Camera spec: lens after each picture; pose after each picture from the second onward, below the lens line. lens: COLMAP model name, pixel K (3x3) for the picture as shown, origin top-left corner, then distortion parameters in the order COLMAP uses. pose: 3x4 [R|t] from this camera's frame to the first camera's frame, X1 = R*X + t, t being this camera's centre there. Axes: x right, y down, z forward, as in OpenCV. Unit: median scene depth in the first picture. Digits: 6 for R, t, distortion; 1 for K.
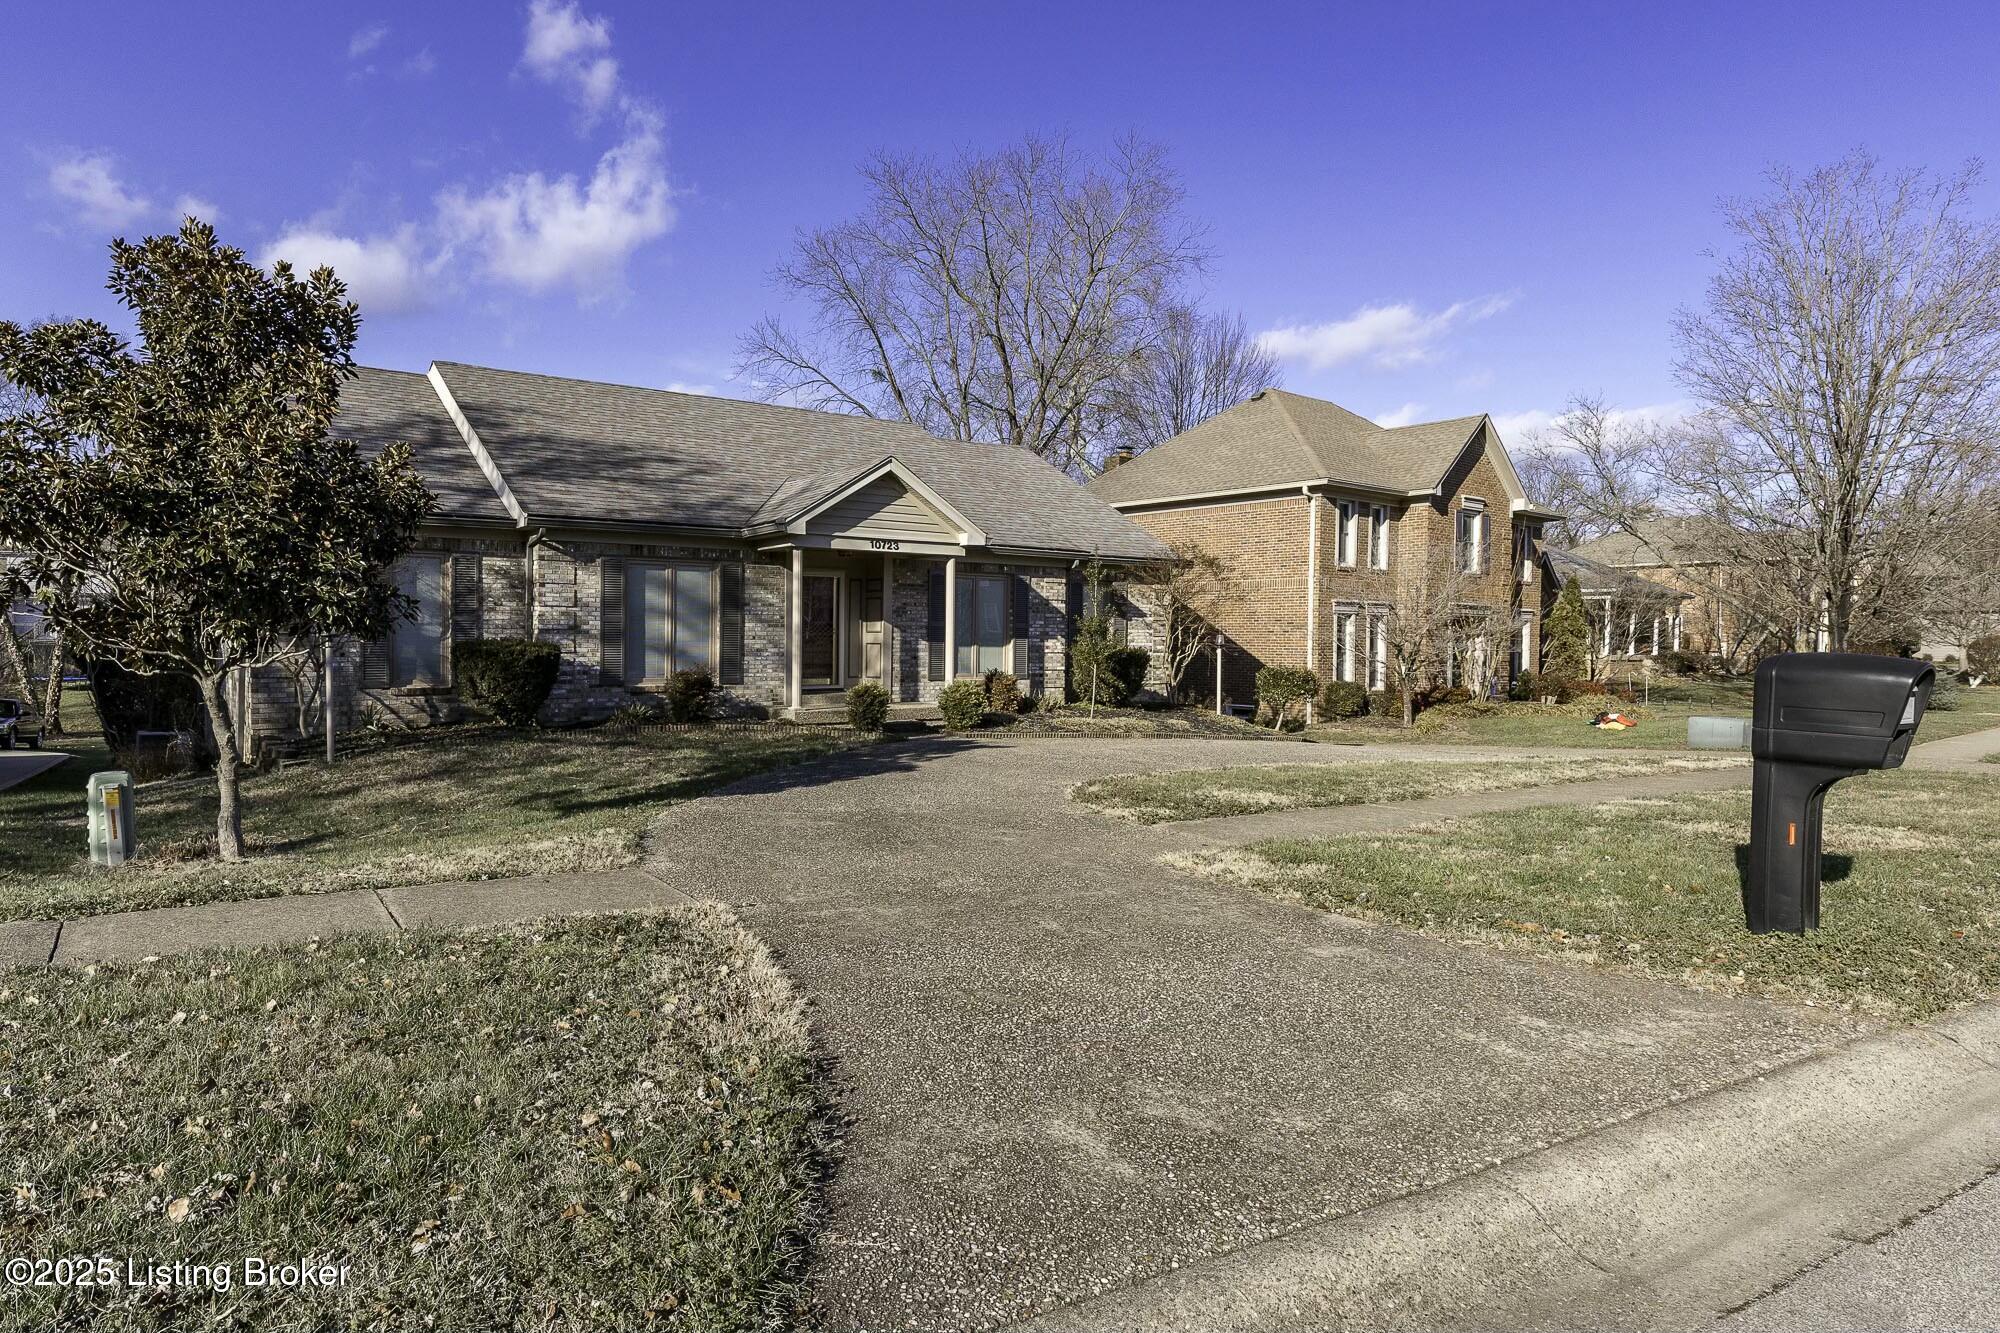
lens RADIAL K [[1122.3, 0, 863.5], [0, 1122.3, 667.0], [0, 0, 1]] dist [0.001771, 0.000080]
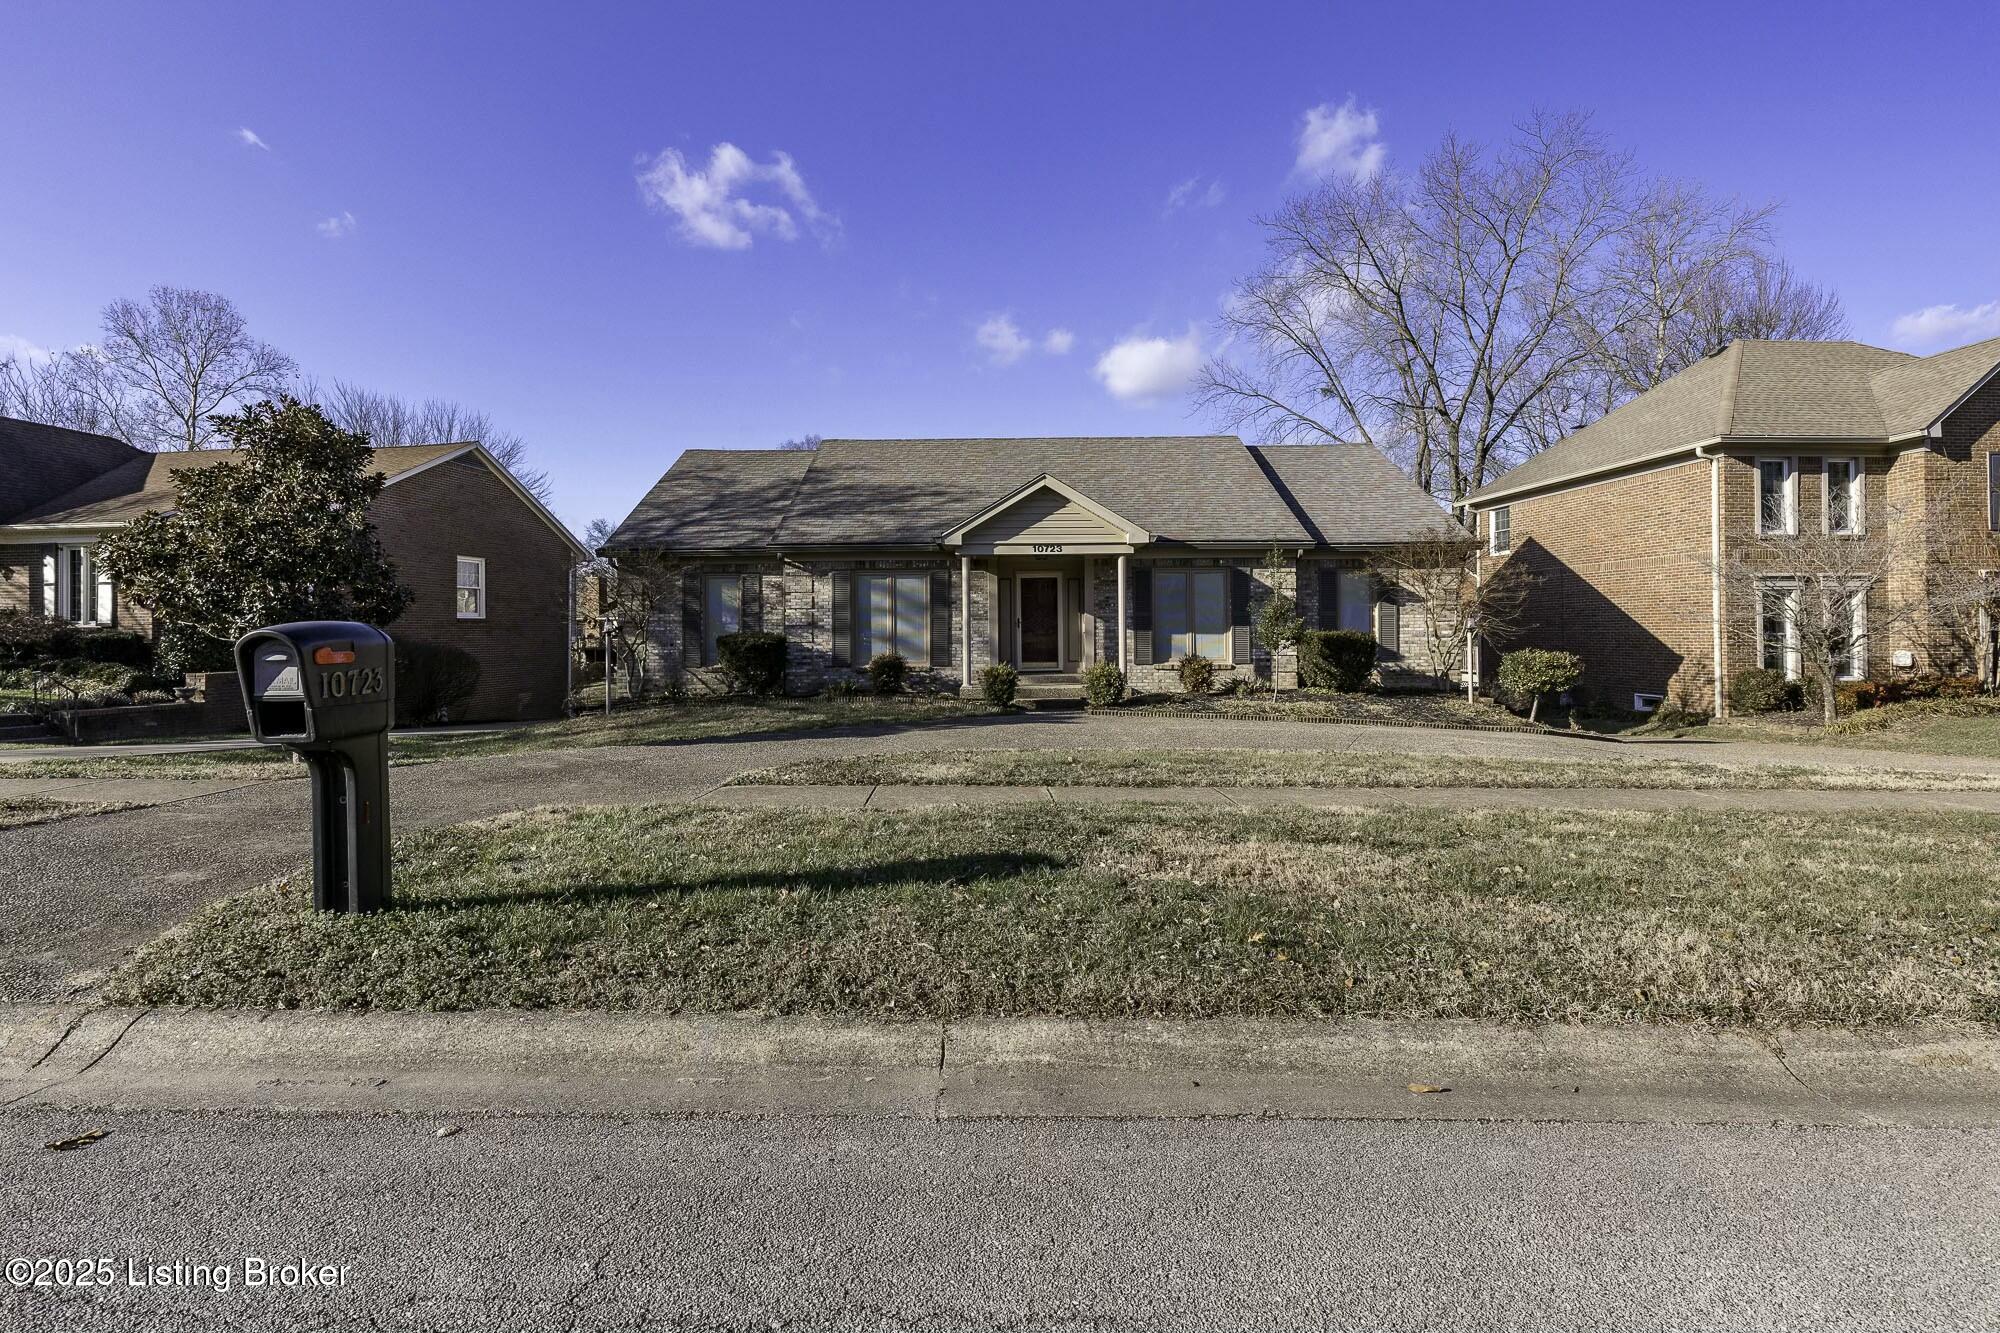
lens RADIAL K [[897.4, 0, 1012.9], [0, 897.4, 628.3], [0, 0, 1]] dist [0.001749, 0.000156]
pose [[0.847702, -0.017071, -0.530198, 0.444893], [0.000806, 0.999522, -0.030895, 0.003627], [0.530472, 0.025762, 0.847311, 0.170624]]
